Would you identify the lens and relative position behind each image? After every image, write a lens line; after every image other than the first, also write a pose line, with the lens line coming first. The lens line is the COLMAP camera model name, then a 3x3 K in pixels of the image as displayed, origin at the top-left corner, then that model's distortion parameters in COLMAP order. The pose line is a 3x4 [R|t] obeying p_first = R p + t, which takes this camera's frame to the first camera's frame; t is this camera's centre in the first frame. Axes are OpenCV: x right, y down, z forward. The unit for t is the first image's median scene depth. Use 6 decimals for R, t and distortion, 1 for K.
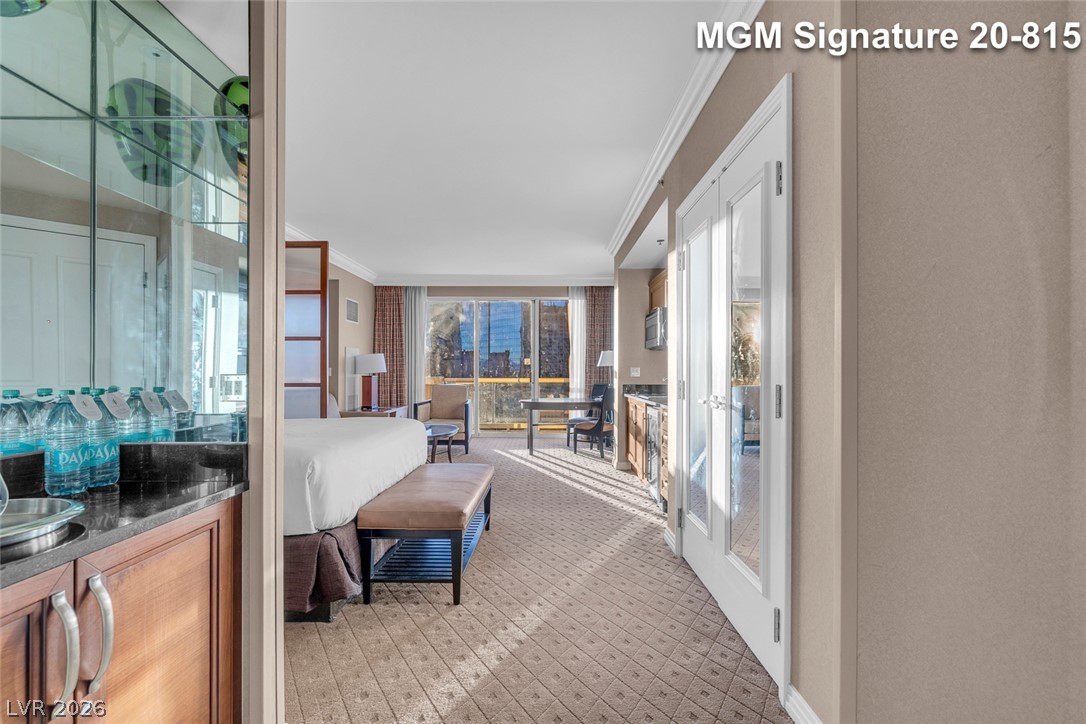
lens RADIAL K [[494.9, 0, 549.0], [0, 494.9, 371.9], [0, 0, 1]] dist [-0.001585, -0.000031]
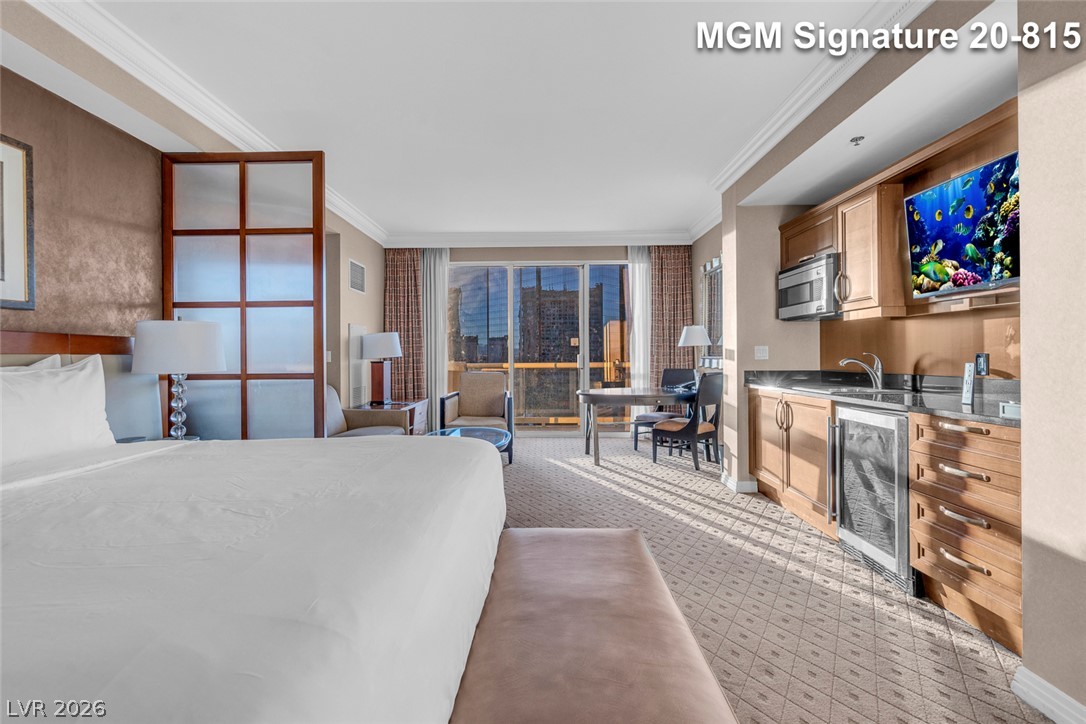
lens RADIAL K [[492.1, 0, 539.4], [0, 492.1, 355.1], [0, 0, 1]] dist [-0.002278, 0.000466]
pose [[0.999877, -0.007950, -0.013493, -0.107138], [0.007911, 0.999965, -0.002884, 0.002538], [0.013516, 0.002777, 0.999905, 0.244868]]
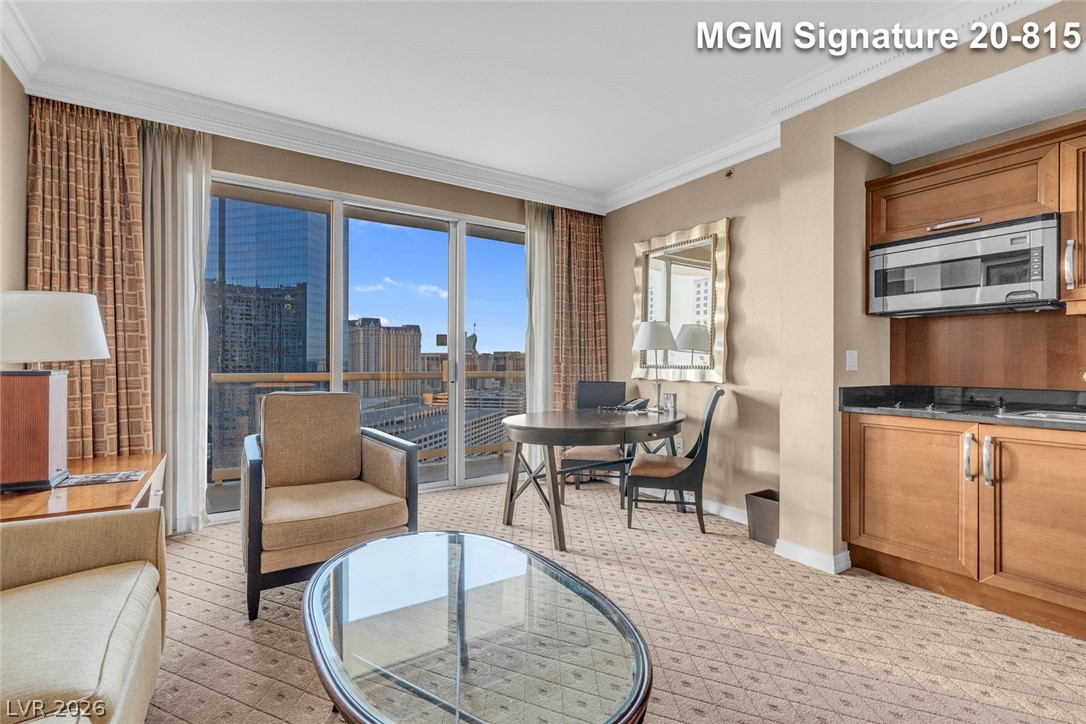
lens RADIAL K [[490.9, 0, 535.4], [0, 490.9, 367.3], [0, 0, 1]] dist [-0.003047, 0.000769]
pose [[0.845824, -0.002846, 0.533455, -0.274024], [-0.002155, 0.999959, 0.008751, 0.002546], [-0.533458, -0.008552, 0.845783, 0.621157]]
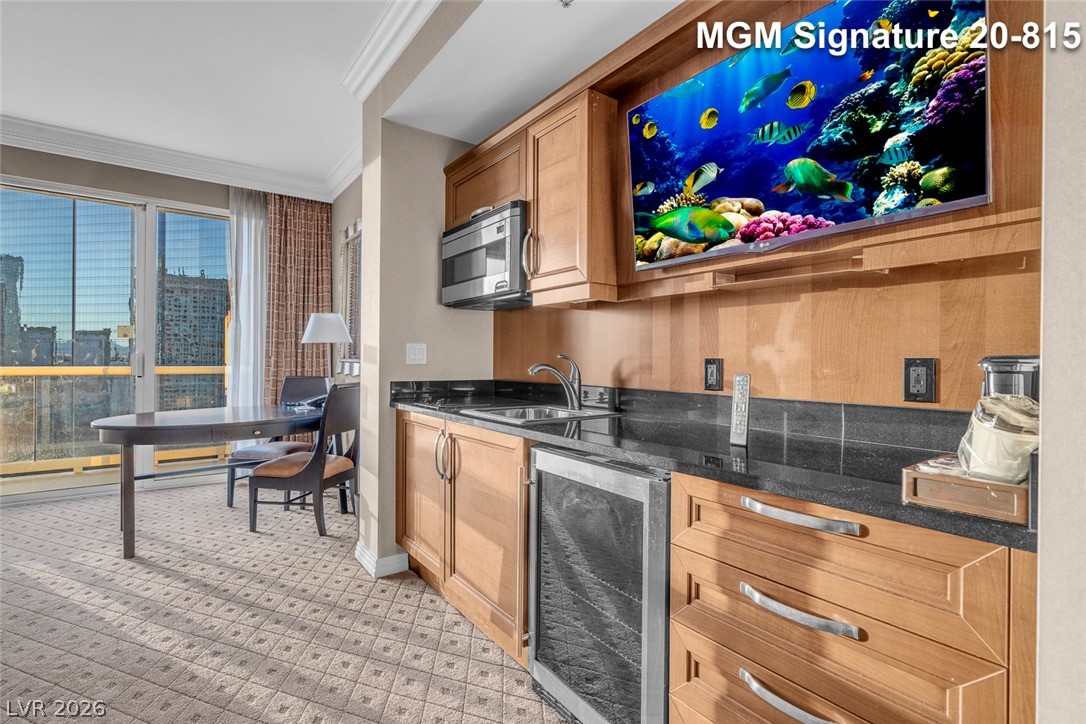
lens RADIAL K [[497.0, 0, 537.0], [0, 497.0, 360.7], [0, 0, 1]] dist [-0.001887, 0.000171]
pose [[0.807616, 0.003409, 0.589699, -0.006675], [-0.006010, 0.999979, 0.002451, 0.003924], [-0.589678, -0.005524, 0.807619, 0.458854]]
